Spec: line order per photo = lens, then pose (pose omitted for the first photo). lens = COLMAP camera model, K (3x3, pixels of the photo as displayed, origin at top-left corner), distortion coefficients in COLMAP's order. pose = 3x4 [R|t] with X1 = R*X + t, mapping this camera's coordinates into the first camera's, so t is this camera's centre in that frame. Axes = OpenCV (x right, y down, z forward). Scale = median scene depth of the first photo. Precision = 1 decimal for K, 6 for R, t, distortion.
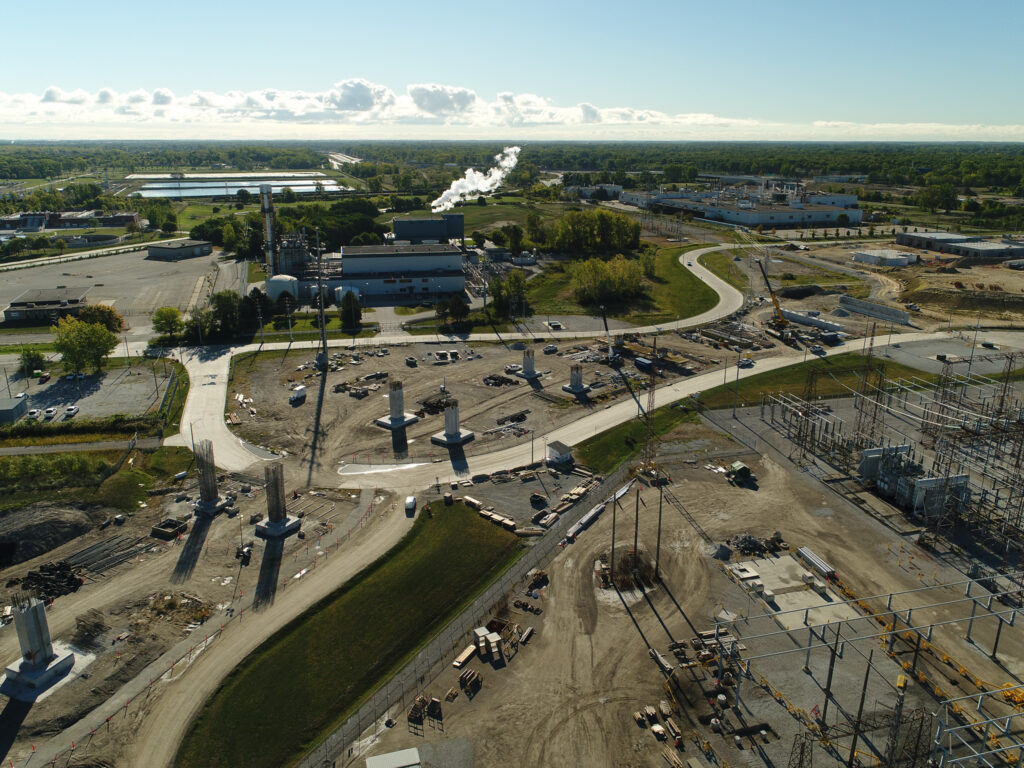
lens RADIAL K [[773.9, 0, 512.0], [0, 773.9, 384.0], [0, 0, 1]] dist [-0.001859, -0.000054]
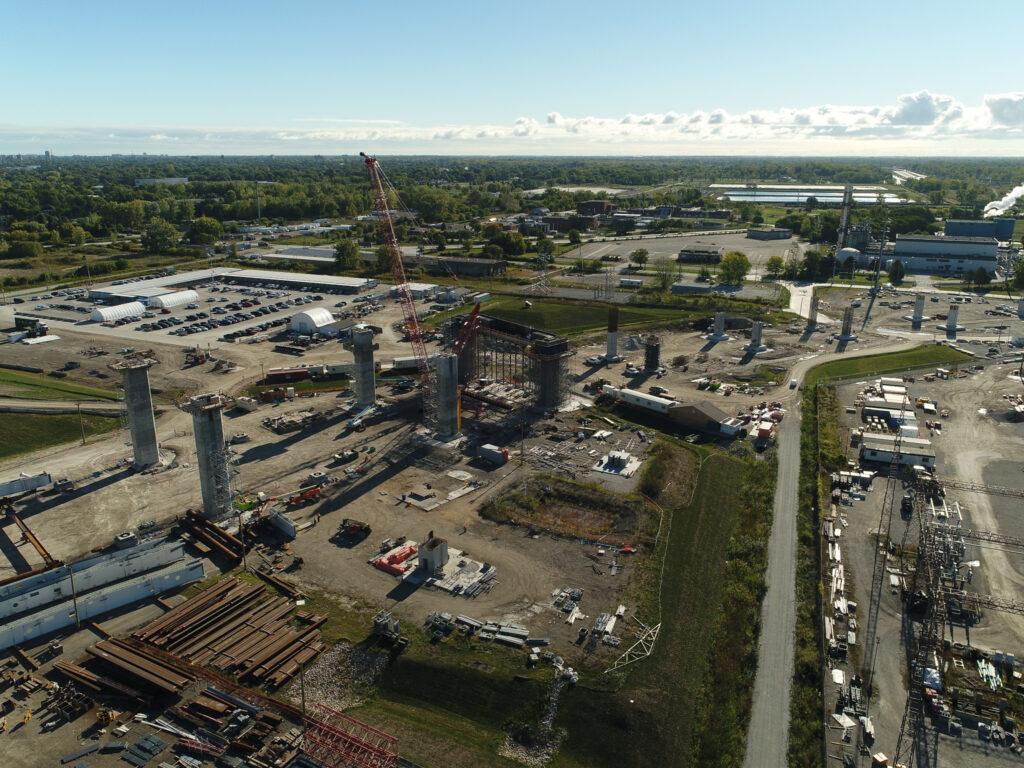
lens RADIAL K [[772.1, 0, 512.0], [0, 772.1, 384.0], [0, 0, 1]] dist [0.002895, -0.000785]
pose [[0.787039, 0.176810, -0.591022, 0.075166], [-0.187861, 0.981237, 0.043381, 0.117460], [0.587603, 0.076887, 0.805488, -0.368621]]
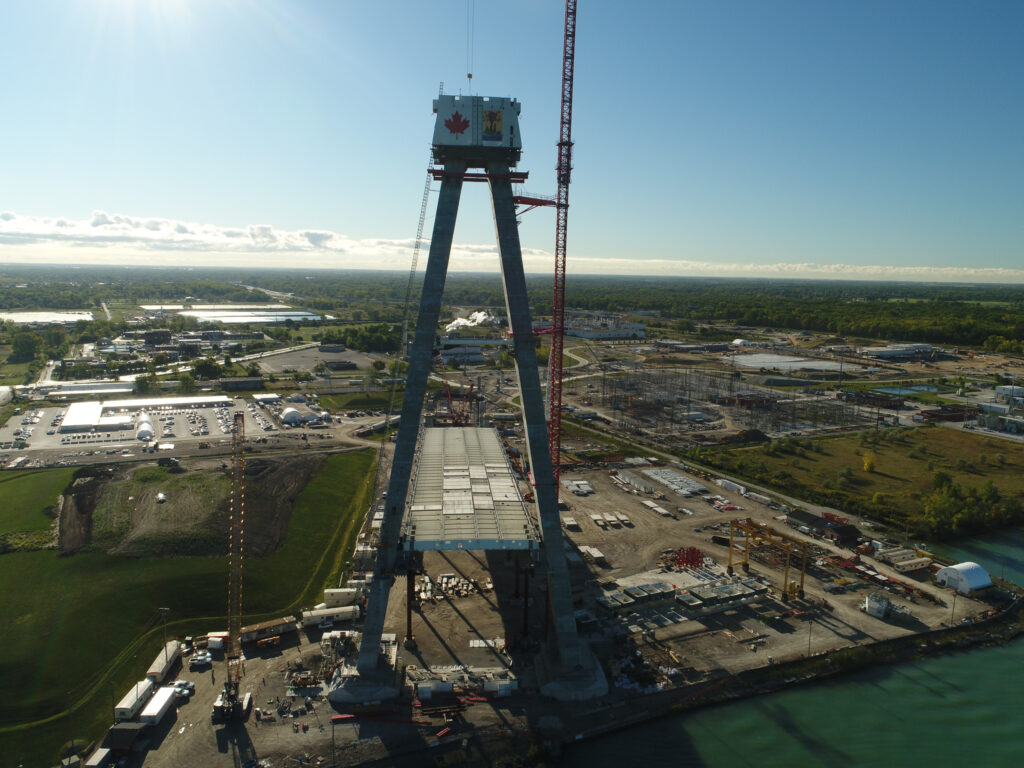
lens RADIAL K [[772.1, 0, 512.0], [0, 772.1, 384.0], [0, 0, 1]] dist [0.002895, -0.000785]
pose [[0.981742, -0.009853, 0.189961, -0.345898], [0.039669, 0.987304, -0.153809, 0.268466], [-0.186034, 0.158536, 0.969669, -1.126890]]
